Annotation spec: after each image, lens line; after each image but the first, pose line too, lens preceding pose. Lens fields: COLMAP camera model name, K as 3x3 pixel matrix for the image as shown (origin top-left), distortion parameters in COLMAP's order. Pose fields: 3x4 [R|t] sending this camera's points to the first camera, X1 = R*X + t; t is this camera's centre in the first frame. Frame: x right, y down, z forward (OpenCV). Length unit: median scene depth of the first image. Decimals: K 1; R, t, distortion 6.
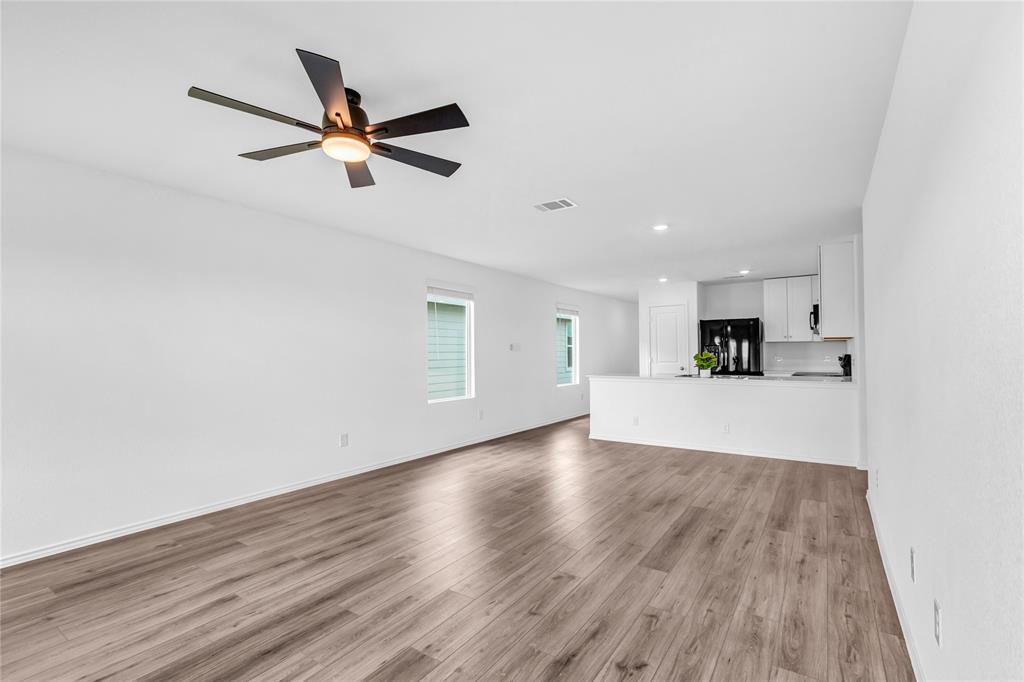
lens RADIAL K [[459.7, 0, 515.8], [0, 459.7, 344.4], [0, 0, 1]] dist [0.003637, -0.000097]
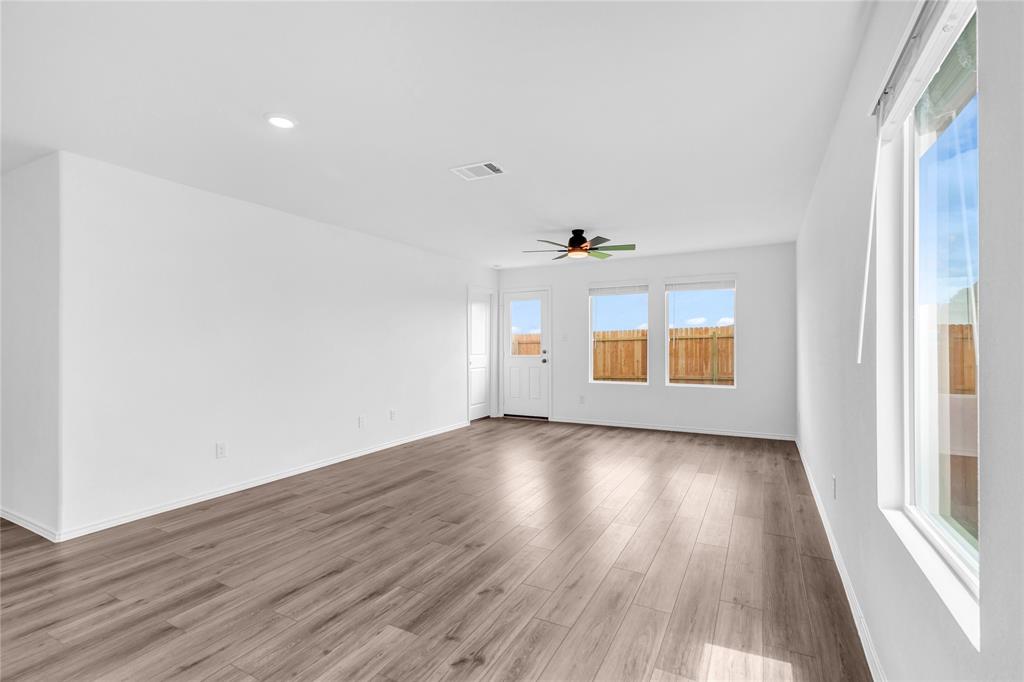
lens RADIAL K [[459.7, 0, 515.8], [0, 459.7, 344.4], [0, 0, 1]] dist [0.003637, -0.000097]
pose [[-0.994712, 0.013457, -0.101814, 0.112865], [0.015066, 0.999773, -0.015054, 0.037152], [0.101589, -0.016509, -0.994690, 2.014940]]
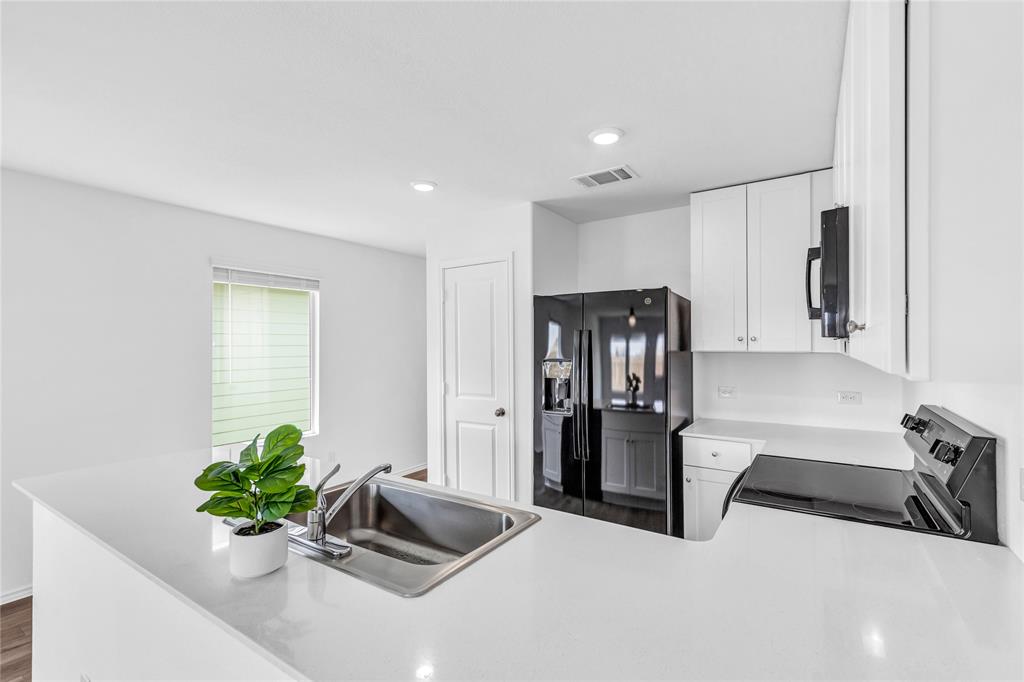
lens RADIAL K [[465.9, 0, 514.4], [0, 465.9, 339.9], [0, 0, 1]] dist [0.013482, -0.000368]
pose [[0.999914, 0.002537, 0.012891, 0.852195], [-0.002634, 0.999968, 0.007509, -0.038950], [-0.012871, -0.007542, 0.999889, 1.336255]]
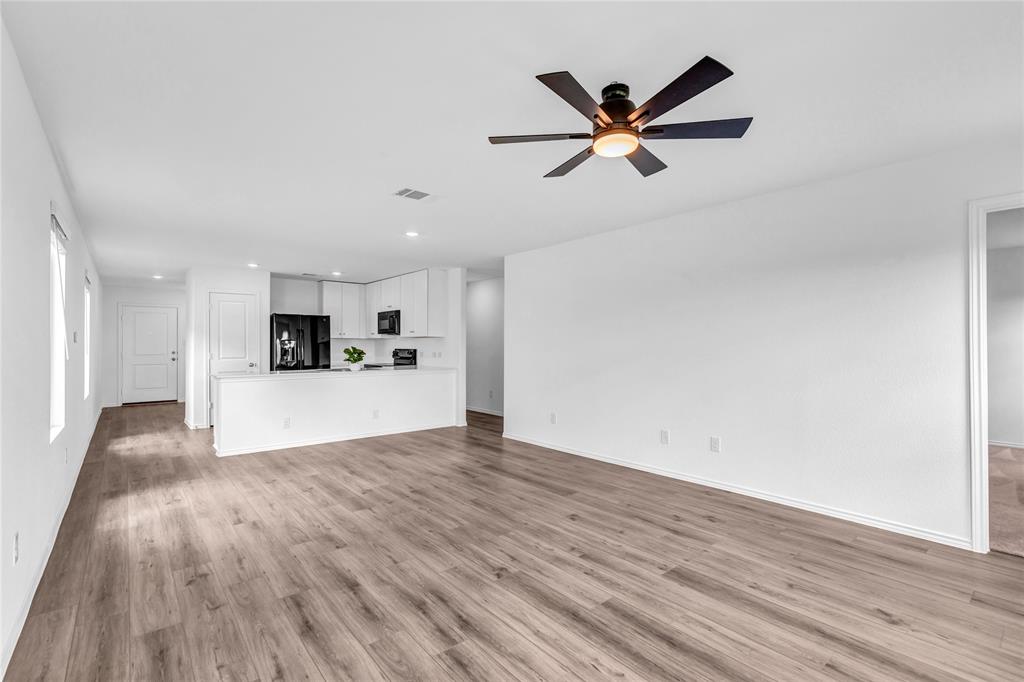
lens RADIAL K [[465.9, 0, 514.4], [0, 465.9, 339.9], [0, 0, 1]] dist [0.013482, -0.000368]
pose [[0.278296, 0.017896, 0.960329, -0.876581], [-0.017723, 0.999752, -0.013494, 0.014945], [-0.960332, -0.013264, 0.278544, 0.567195]]
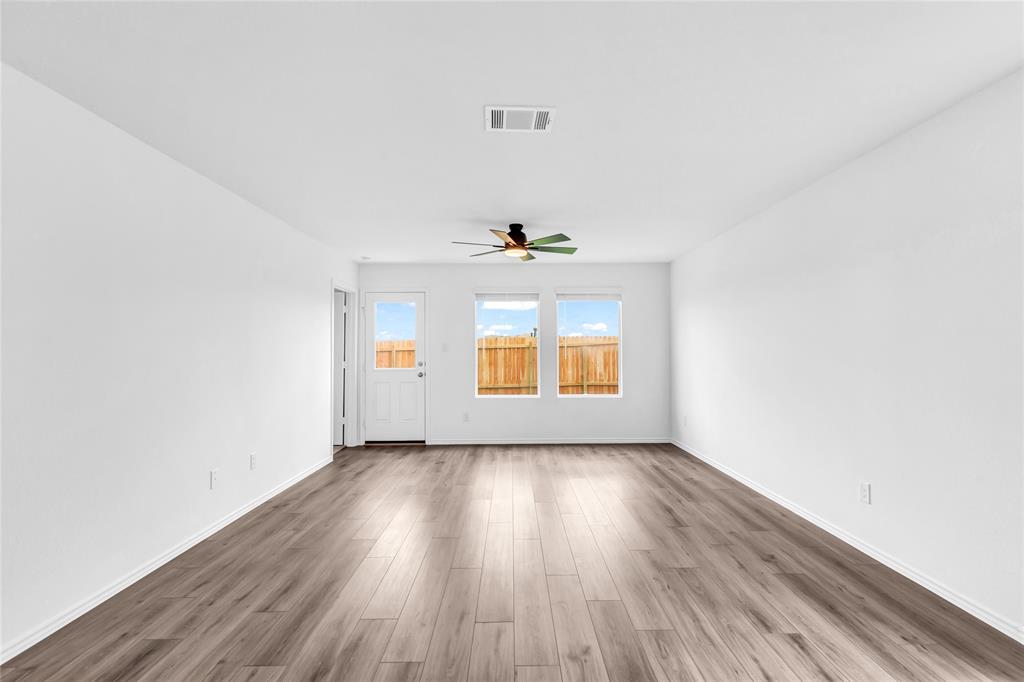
lens RADIAL K [[459.7, 0, 515.8], [0, 459.7, 344.4], [0, 0, 1]] dist [0.003637, -0.000097]
pose [[-0.823418, 0.004069, -0.567421, 0.476287], [0.021730, 0.999467, -0.024367, 0.017307], [0.567019, -0.032394, -0.823067, 1.630445]]
